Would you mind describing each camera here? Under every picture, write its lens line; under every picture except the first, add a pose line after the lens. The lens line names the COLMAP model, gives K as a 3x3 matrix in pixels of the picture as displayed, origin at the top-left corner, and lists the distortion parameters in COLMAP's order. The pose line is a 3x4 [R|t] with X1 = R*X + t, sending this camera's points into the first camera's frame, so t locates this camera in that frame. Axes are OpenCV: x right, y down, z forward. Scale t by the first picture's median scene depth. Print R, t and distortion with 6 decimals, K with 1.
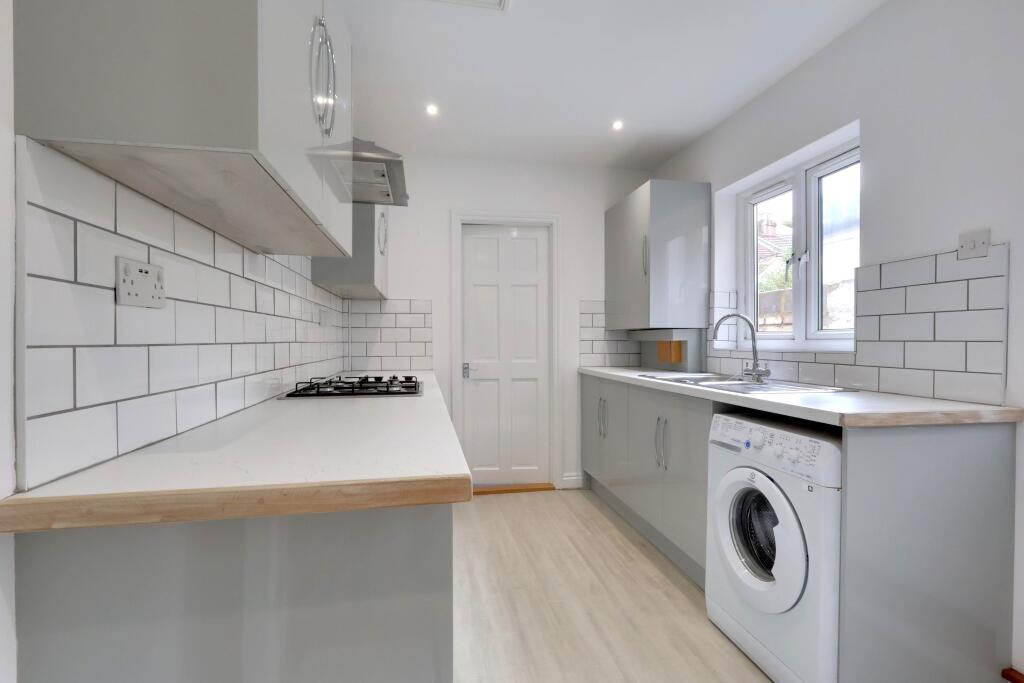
lens RADIAL K [[473.6, 0, 509.1], [0, 473.6, 343.7], [0, 0, 1]] dist [0.001347, 0.000788]
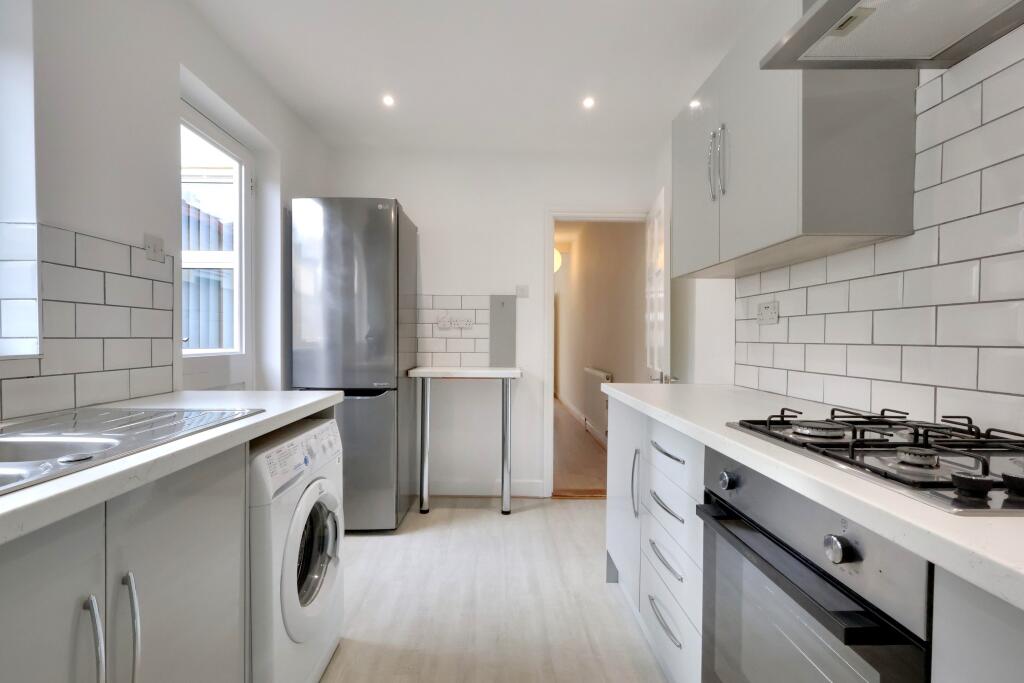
lens RADIAL K [[473.6, 0, 509.1], [0, 473.6, 343.7], [0, 0, 1]] dist [0.001347, 0.000788]
pose [[-0.988160, -0.007853, 0.153229, 0.011923], [-0.004613, 0.999758, 0.021491, -0.011994], [-0.153361, 0.020529, -0.987957, 1.224549]]
